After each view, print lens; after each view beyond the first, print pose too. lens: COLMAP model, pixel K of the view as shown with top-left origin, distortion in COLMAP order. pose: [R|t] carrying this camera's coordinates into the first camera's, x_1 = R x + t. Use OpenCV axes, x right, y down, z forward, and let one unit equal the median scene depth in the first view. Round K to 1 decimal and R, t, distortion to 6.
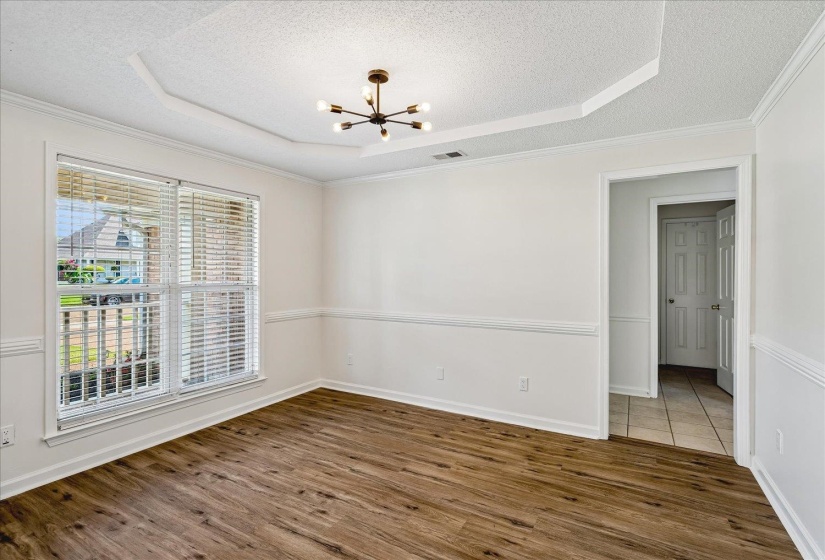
lens RADIAL K [[390.9, 0, 409.4], [0, 390.9, 278.1], [0, 0, 1]] dist [-0.004478, -0.000050]
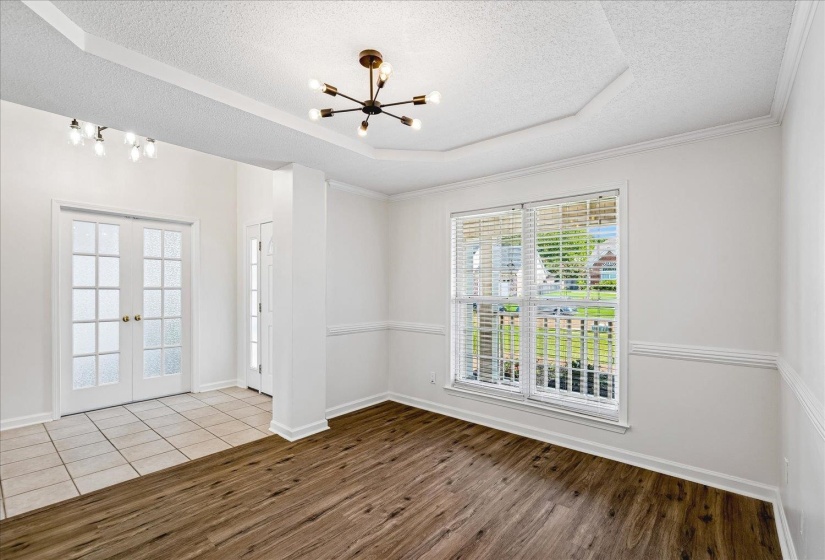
lens RADIAL K [[390.9, 0, 423.5], [0, 390.9, 294.1], [0, 0, 1]] dist [-0.004478, -0.000050]
pose [[-0.181128, 0.010865, -0.983400, 0.554228], [-0.014146, 0.999807, 0.013651, -0.005367], [0.983358, 0.016384, -0.180939, 0.932853]]
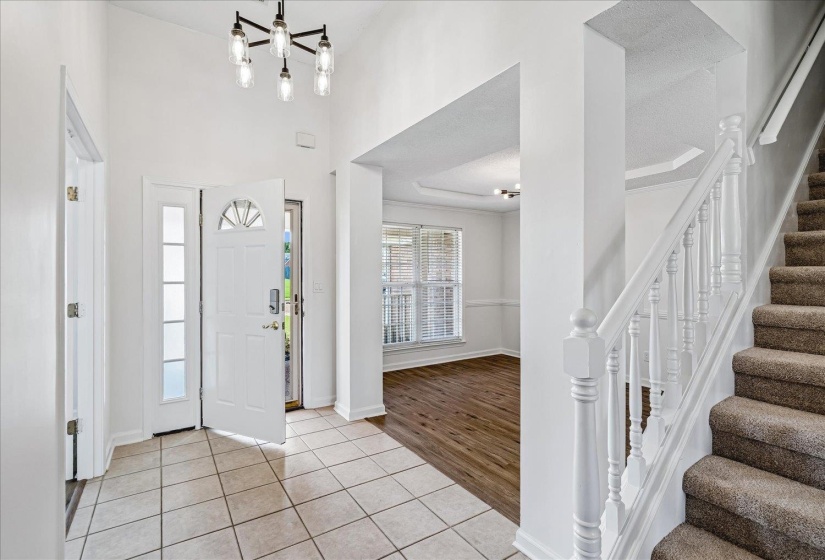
lens RADIAL K [[390.9, 0, 415.1], [0, 390.9, 277.9], [0, 0, 1]] dist [-0.004478, -0.000050]
pose [[0.897489, -0.002058, -0.441032, 0.189749], [0.001754, 0.999998, -0.001096, -0.003737], [0.441033, 0.000210, 0.897491, -0.660641]]
